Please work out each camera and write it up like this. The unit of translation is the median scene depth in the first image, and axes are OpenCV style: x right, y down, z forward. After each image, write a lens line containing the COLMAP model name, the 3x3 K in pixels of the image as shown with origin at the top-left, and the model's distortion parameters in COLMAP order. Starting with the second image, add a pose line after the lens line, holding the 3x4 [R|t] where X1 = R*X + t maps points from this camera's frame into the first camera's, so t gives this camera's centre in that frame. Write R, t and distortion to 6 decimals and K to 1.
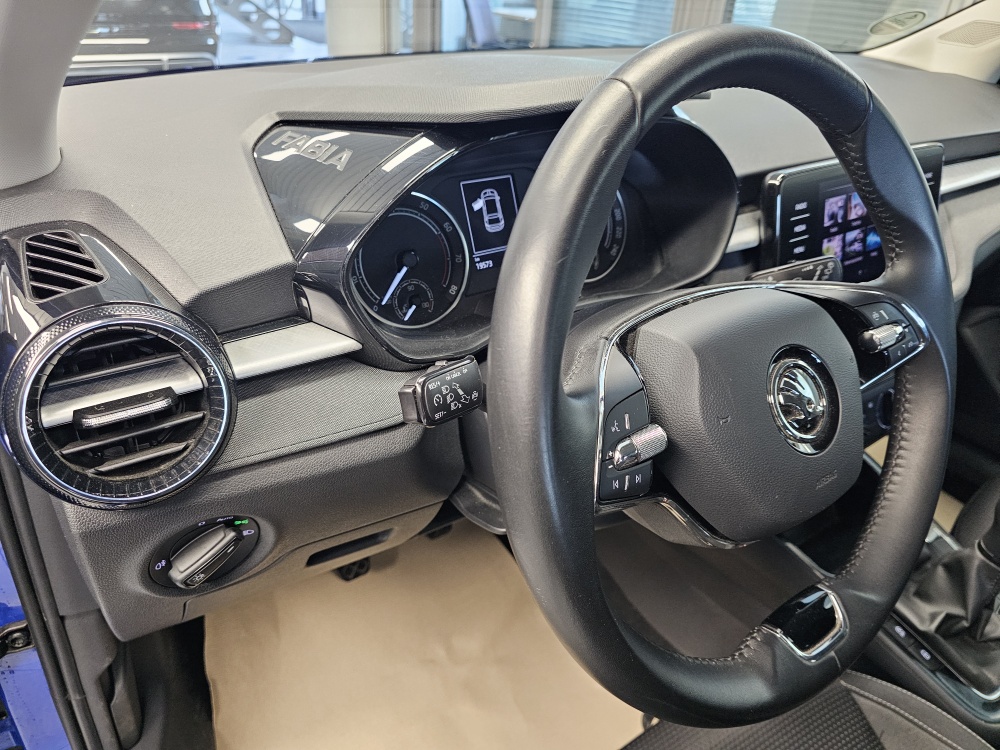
lens RADIAL K [[692.6, 0, 484.4], [0, 692.6, 374.2], [0, 0, 1]] dist [0.002168, 0.000246]
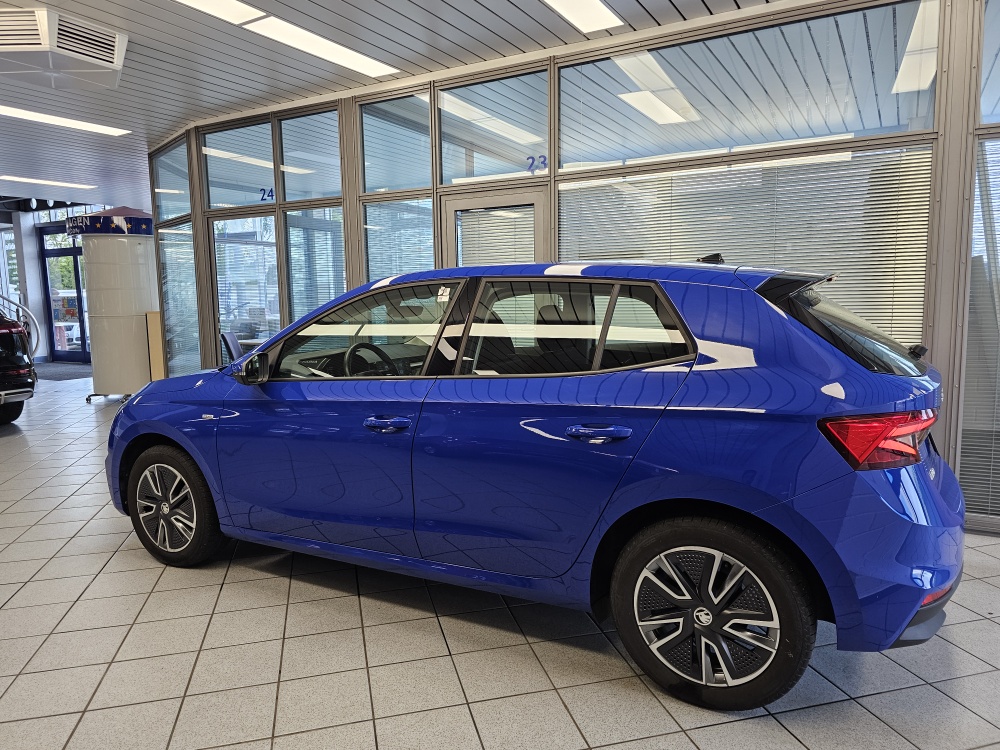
lens RADIAL K [[692.6, 0, 484.4], [0, 692.6, 374.2], [0, 0, 1]] dist [0.002168, 0.000246]
pose [[0.896532, -0.115288, 0.427713, -1.431263], [0.278094, 0.898045, -0.340851, 2.294942], [-0.344810, 0.424529, 0.837187, -4.706102]]
